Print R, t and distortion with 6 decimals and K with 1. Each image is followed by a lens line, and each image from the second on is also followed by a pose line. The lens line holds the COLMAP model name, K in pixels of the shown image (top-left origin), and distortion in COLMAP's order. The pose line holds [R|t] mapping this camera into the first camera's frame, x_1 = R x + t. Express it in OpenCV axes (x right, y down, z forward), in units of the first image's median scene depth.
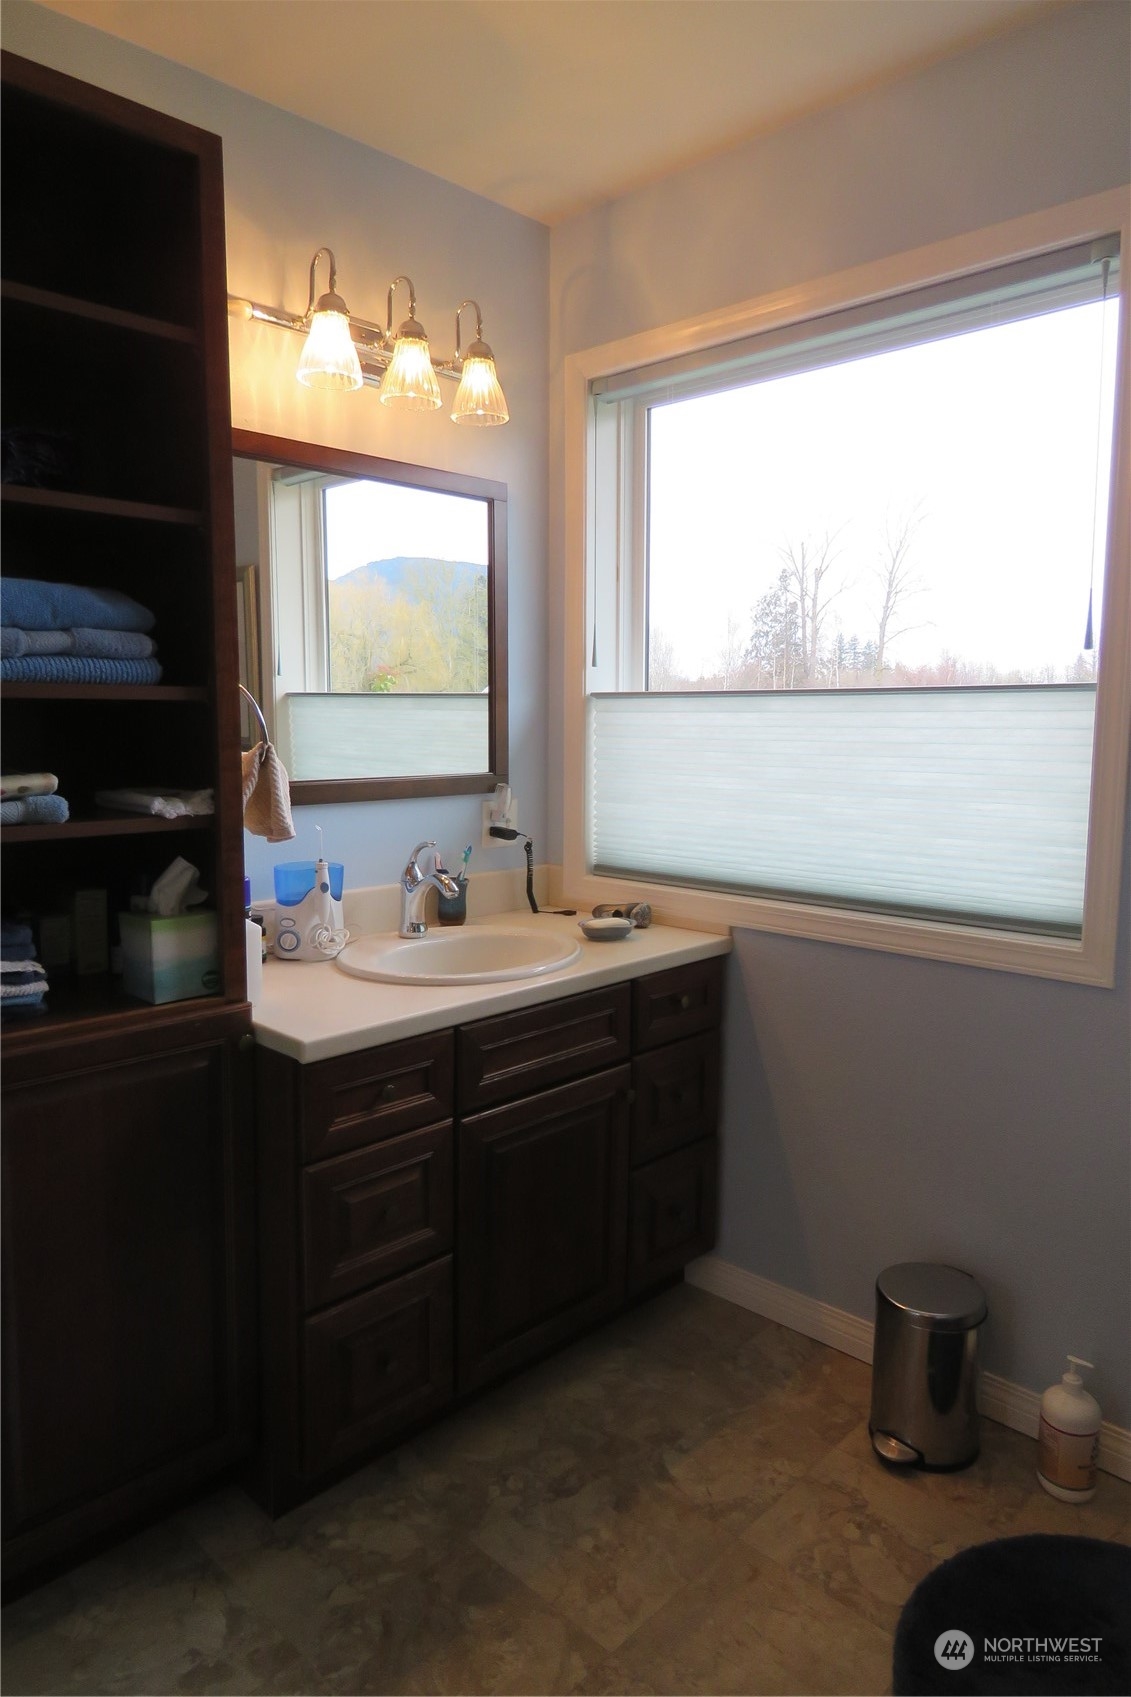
lens RADIAL K [[1093.0, 0, 563.8], [0, 1093.0, 847.5], [0, 0, 1]] dist [0.008239, -0.002093]
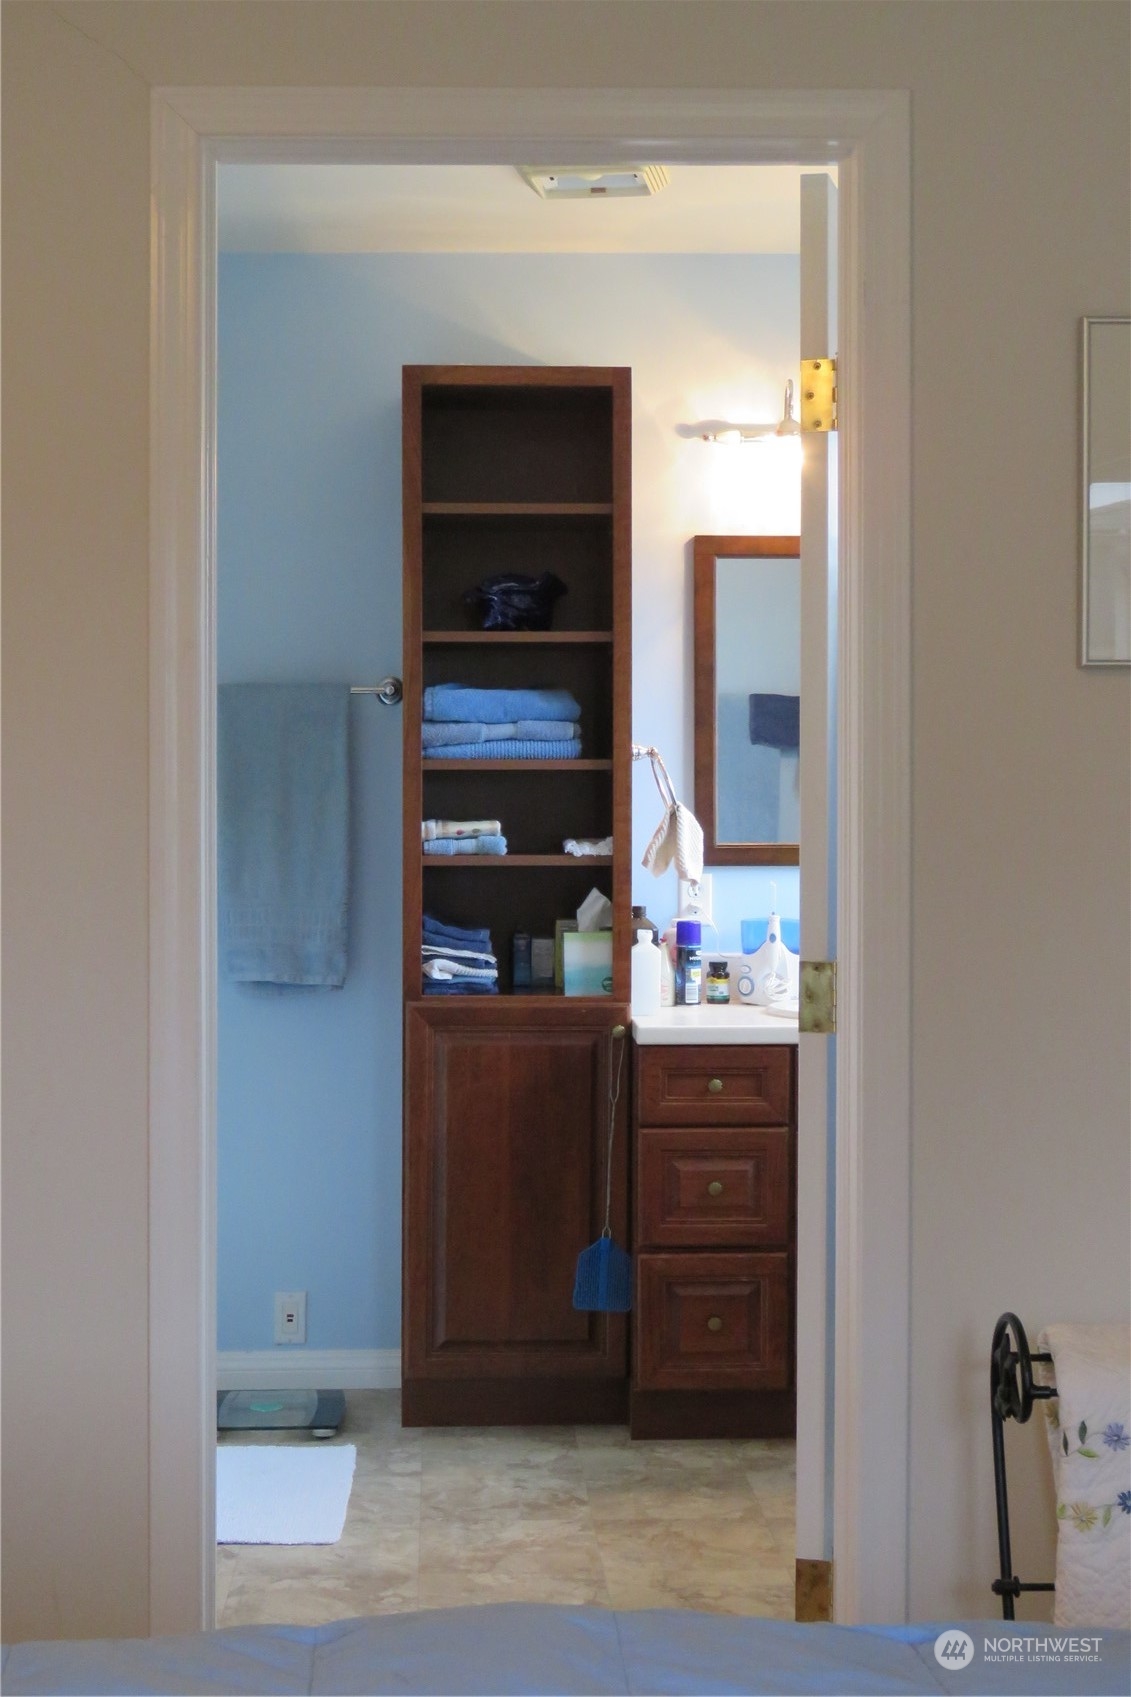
lens RADIAL K [[2732.7, 0, 564.8], [0, 2732.7, 848.5], [0, 0, 1]] dist [0.006075, 0.000000]
pose [[0.706808, -0.002450, -0.707401, 2.033334], [-0.078058, 0.993617, -0.081434, 0.241844], [0.703086, 0.112777, 0.702105, -1.392267]]
